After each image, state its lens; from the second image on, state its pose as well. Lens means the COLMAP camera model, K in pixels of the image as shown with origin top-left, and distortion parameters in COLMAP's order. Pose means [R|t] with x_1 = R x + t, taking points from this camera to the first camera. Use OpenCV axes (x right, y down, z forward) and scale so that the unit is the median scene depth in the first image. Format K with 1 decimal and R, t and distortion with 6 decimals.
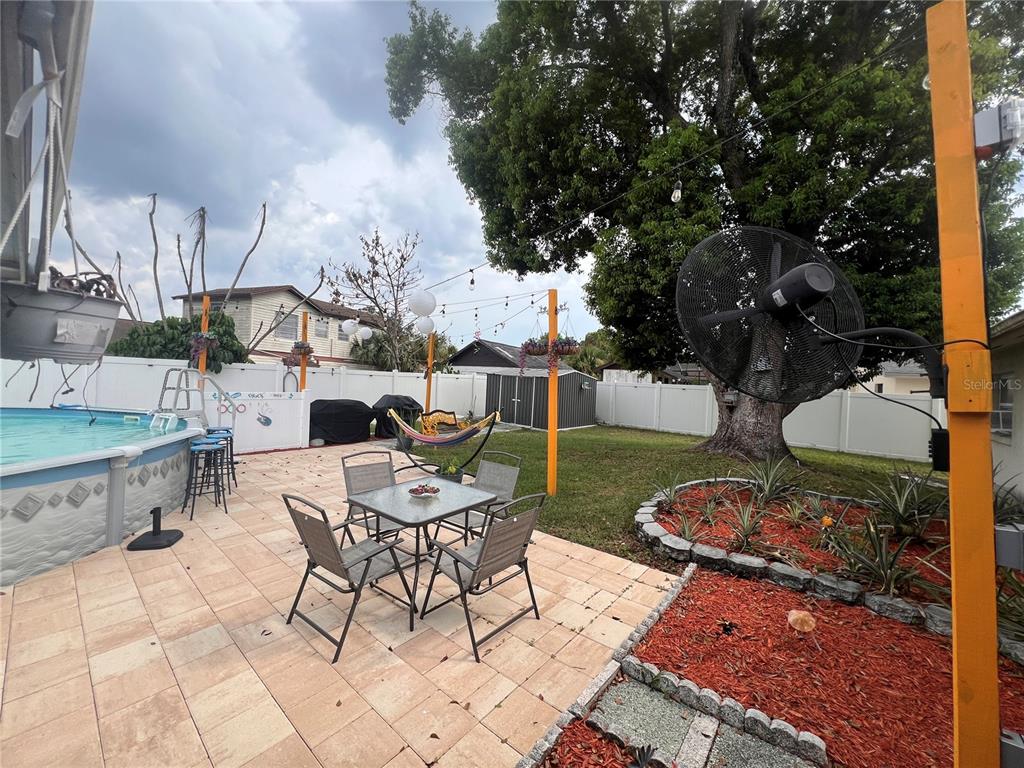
lens RADIAL K [[409.0, 0, 509.2], [0, 409.0, 379.4], [0, 0, 1]] dist [0.003590, 0.000367]
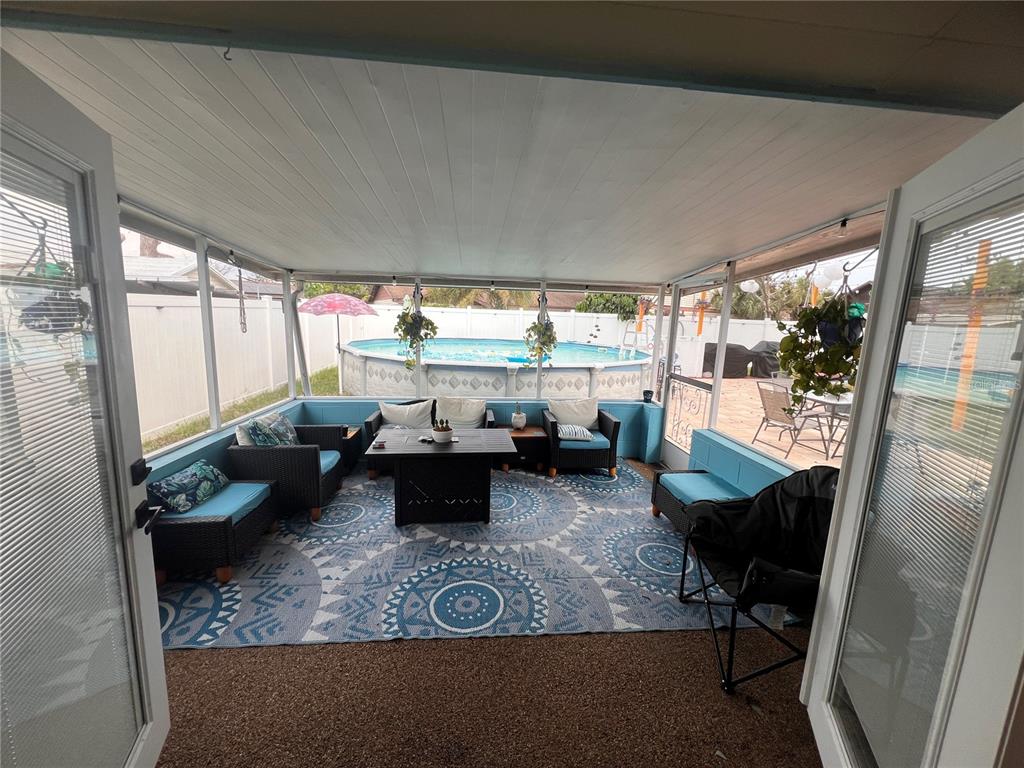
lens RADIAL K [[409.0, 0, 512.8], [0, 409.0, 378.0], [0, 0, 1]] dist [0.003590, 0.000367]
pose [[0.717427, 0.087719, -0.691089, -0.001861], [-0.003567, 0.992490, 0.122272, 0.004428], [0.696624, -0.085256, 0.712352, -0.402549]]
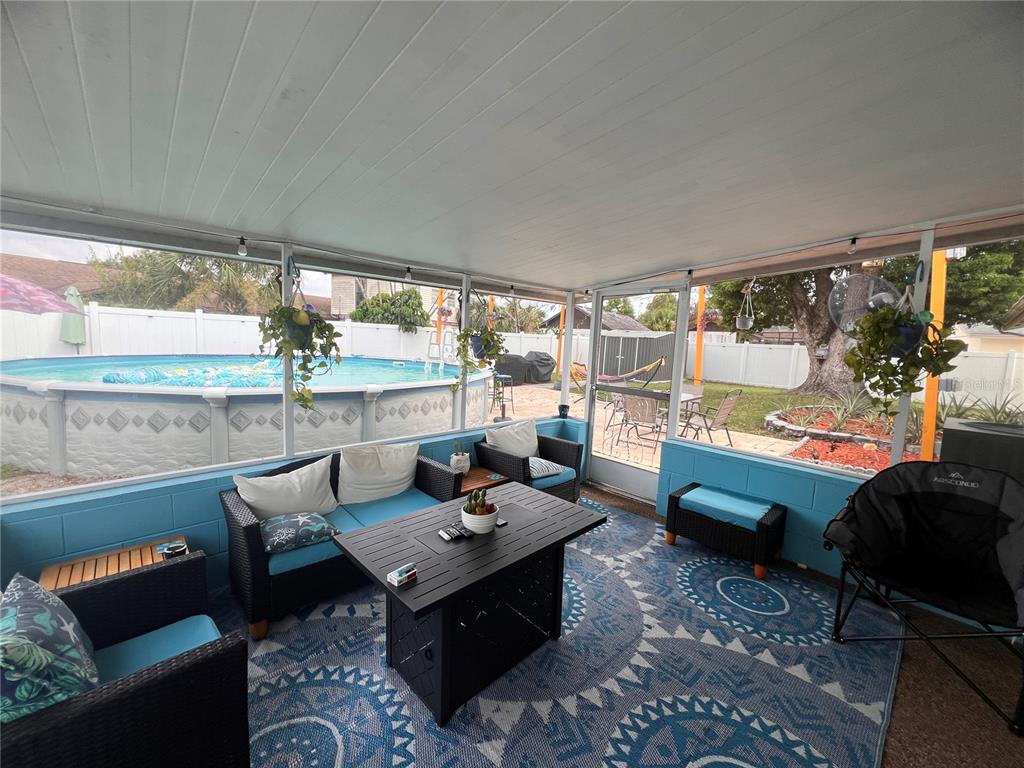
lens RADIAL K [[409.0, 0, 511.4], [0, 409.0, 378.8], [0, 0, 1]] dist [0.003590, 0.000367]
pose [[0.992843, 0.011864, -0.118836, -0.265876], [-0.001101, 0.995920, 0.090233, 0.010341], [0.119421, -0.089456, 0.988805, -0.388512]]
